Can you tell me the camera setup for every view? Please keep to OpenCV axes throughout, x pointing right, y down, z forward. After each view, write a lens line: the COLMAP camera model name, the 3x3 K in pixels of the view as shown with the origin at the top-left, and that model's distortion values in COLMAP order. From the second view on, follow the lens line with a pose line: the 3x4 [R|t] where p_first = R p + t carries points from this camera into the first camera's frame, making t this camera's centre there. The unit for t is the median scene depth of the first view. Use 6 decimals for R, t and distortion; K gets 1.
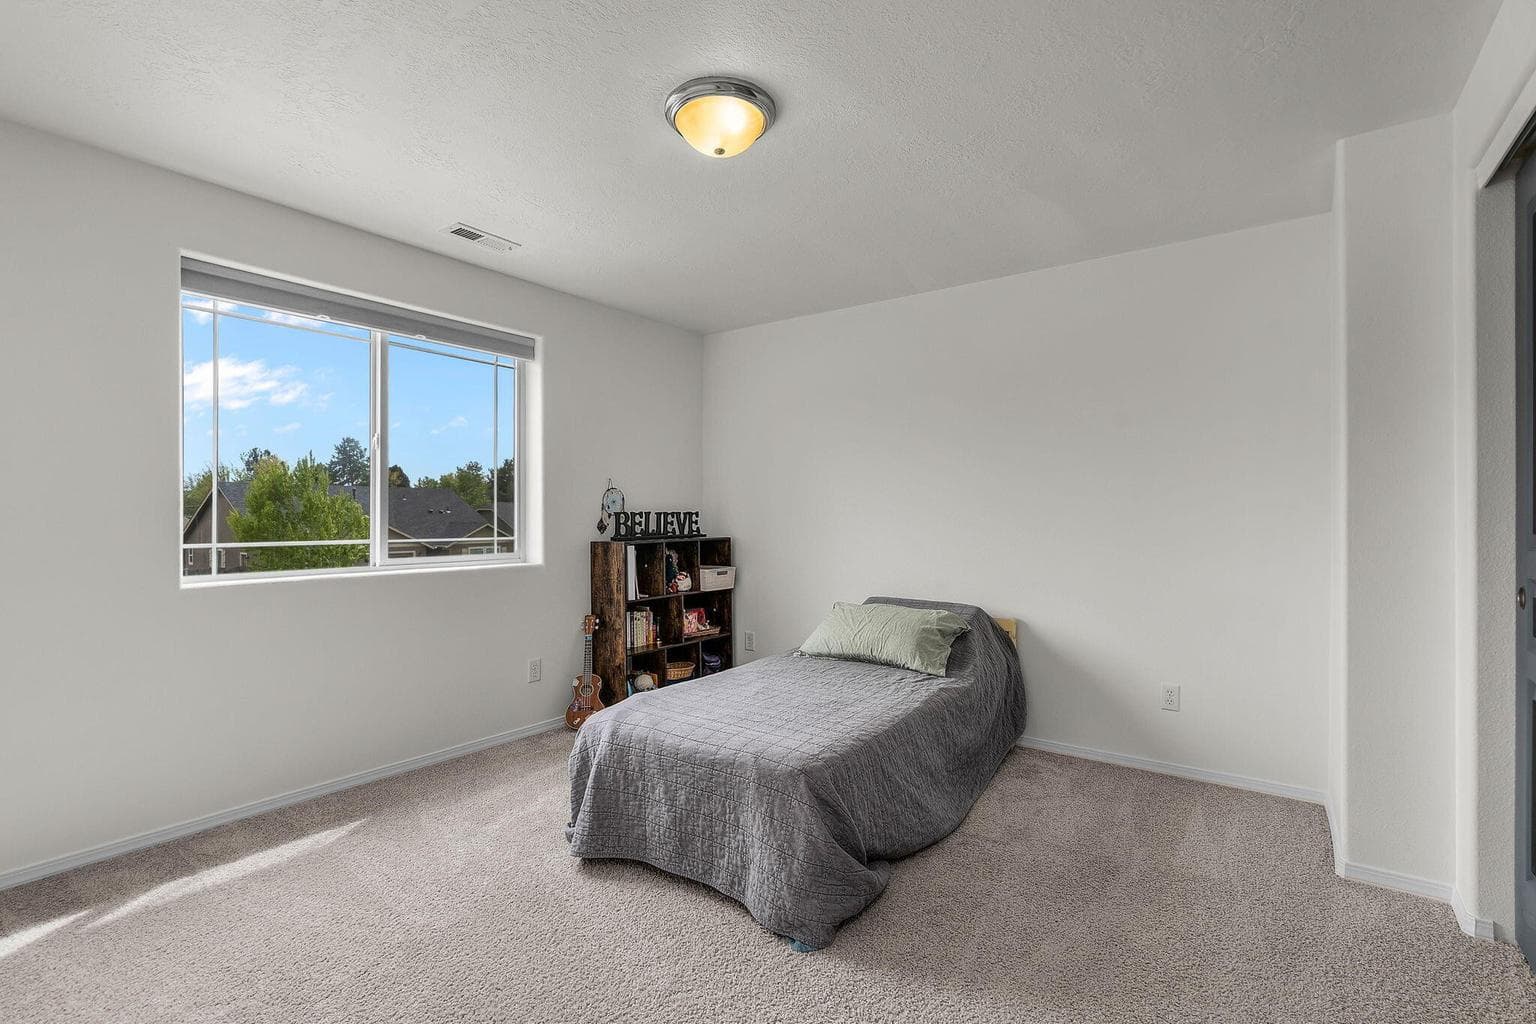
lens RADIAL K [[699.8, 0, 766.7], [0, 699.8, 514.7], [0, 0, 1]] dist [-0.002228, 0.000058]
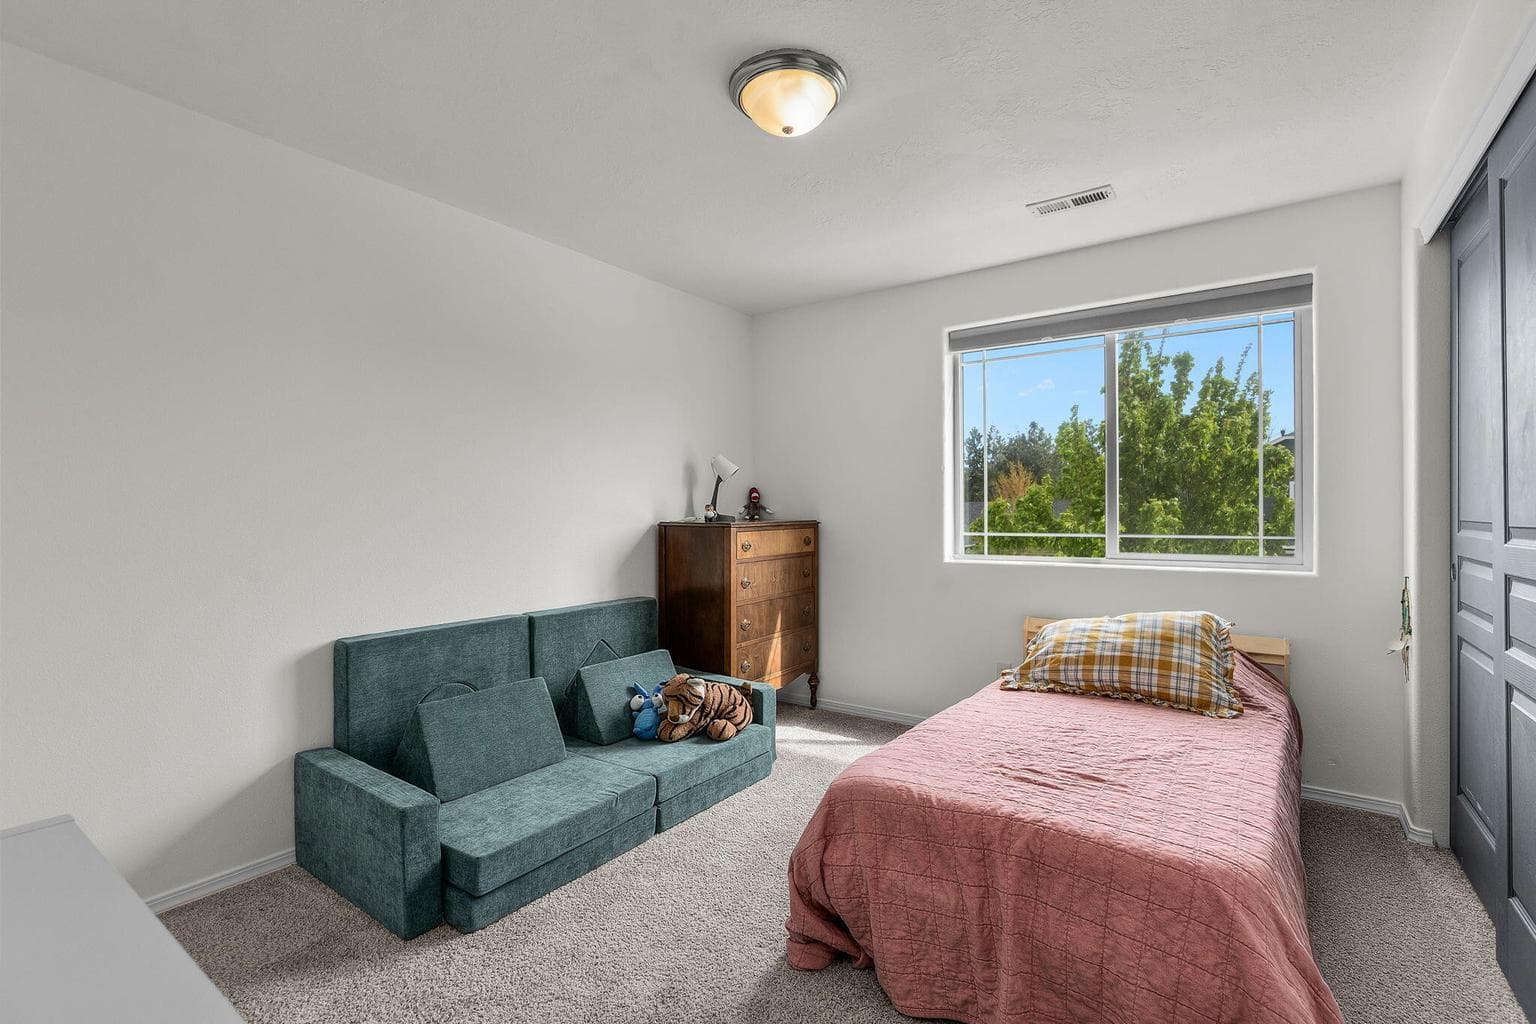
lens RADIAL K [[699.8, 0, 766.1], [0, 699.8, 514.3], [0, 0, 1]] dist [-0.002228, 0.000058]
pose [[0.011675, 0.004501, -0.999922, 0.479875], [0.011629, 0.999922, 0.004636, -0.003722], [0.999864, -0.011683, 0.011622, 0.473635]]
